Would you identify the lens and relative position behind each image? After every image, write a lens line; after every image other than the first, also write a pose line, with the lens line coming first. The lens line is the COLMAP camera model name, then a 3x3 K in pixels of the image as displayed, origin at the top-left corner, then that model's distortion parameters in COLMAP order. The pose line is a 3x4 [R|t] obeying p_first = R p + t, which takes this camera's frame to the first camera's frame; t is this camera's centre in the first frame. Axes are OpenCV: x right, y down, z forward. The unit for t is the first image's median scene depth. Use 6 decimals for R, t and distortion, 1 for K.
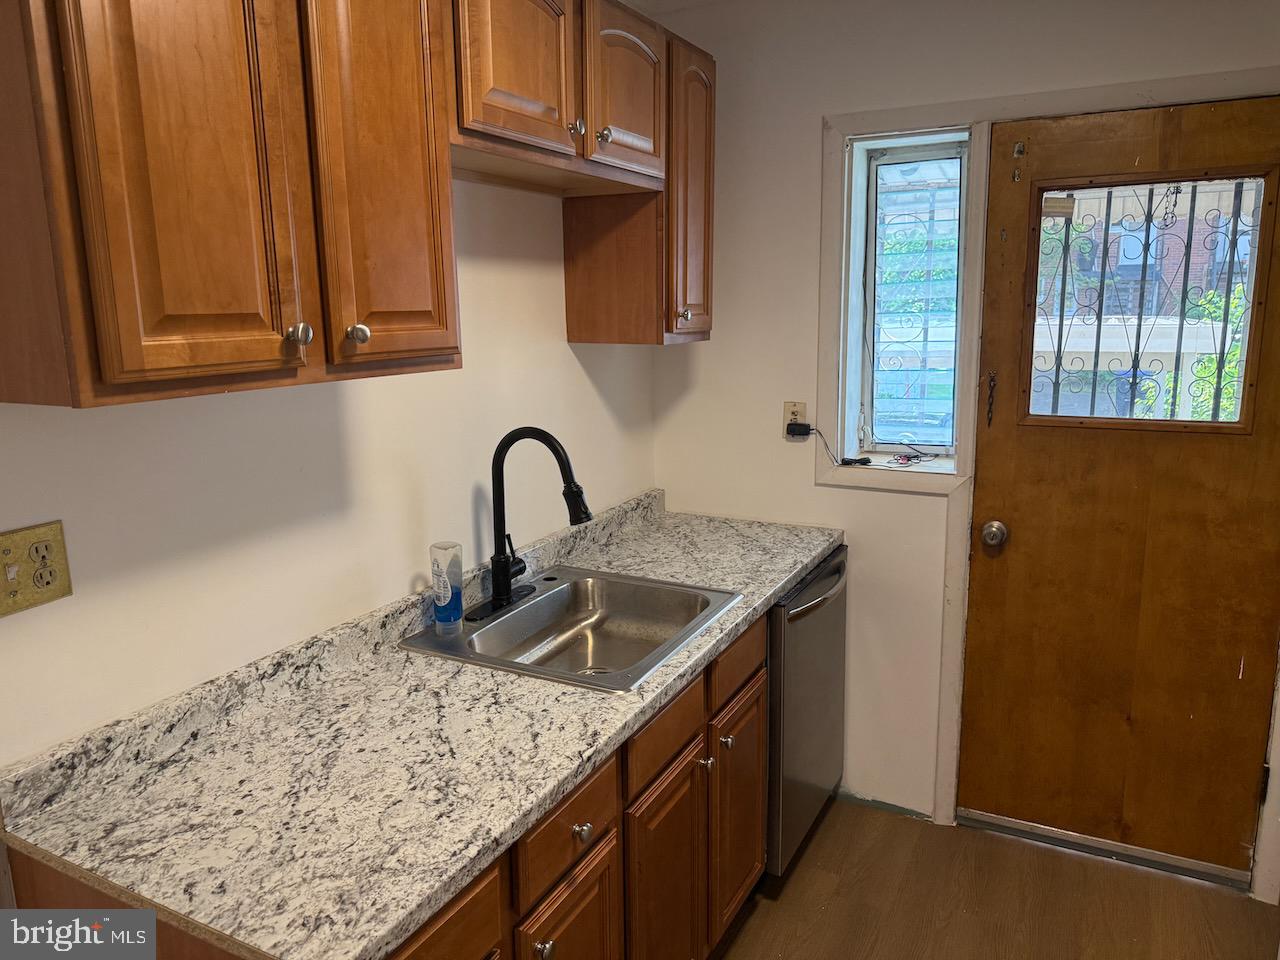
lens RADIAL K [[908.5, 0, 635.7], [0, 908.5, 476.2], [0, 0, 1]] dist [0.099426, -0.156540]
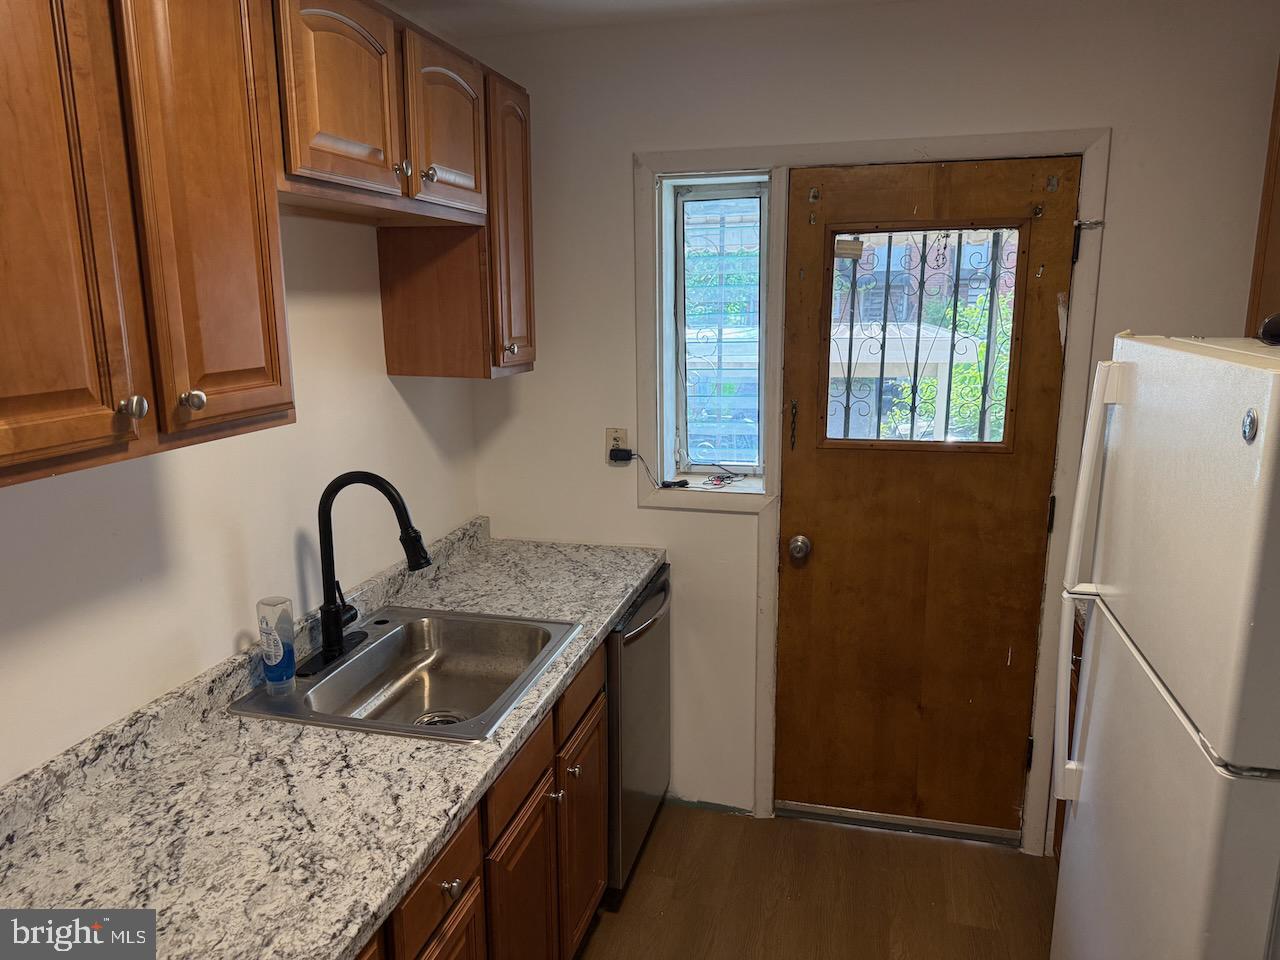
lens RADIAL K [[907.5, 0, 638.5], [0, 907.5, 492.5], [0, 0, 1]] dist [0.151765, -0.324777]
pose [[0.973613, -0.039829, 0.224705, -0.044930], [0.035726, 0.999113, 0.022297, -0.039596], [-0.225393, -0.013680, 0.974172, -0.014390]]
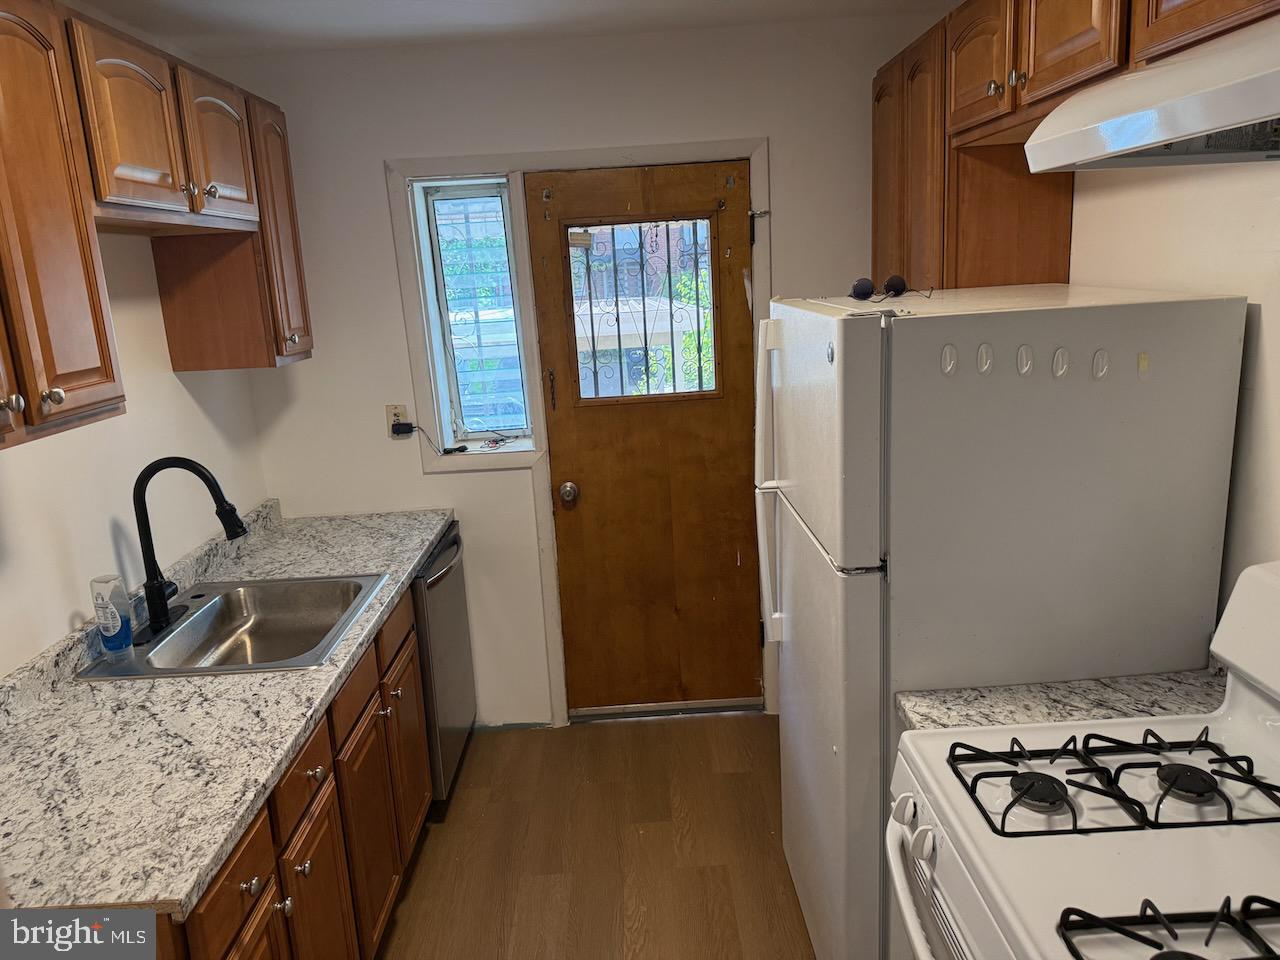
lens RADIAL K [[904.1, 0, 640.0], [0, 904.1, 480.0], [0, 0, 1]] dist [0.085503, -0.125368]
pose [[0.876346, -0.142267, 0.460193, -0.122506], [0.132658, 0.989725, 0.053349, -0.010720], [-0.463054, 0.014296, 0.886215, -0.202760]]
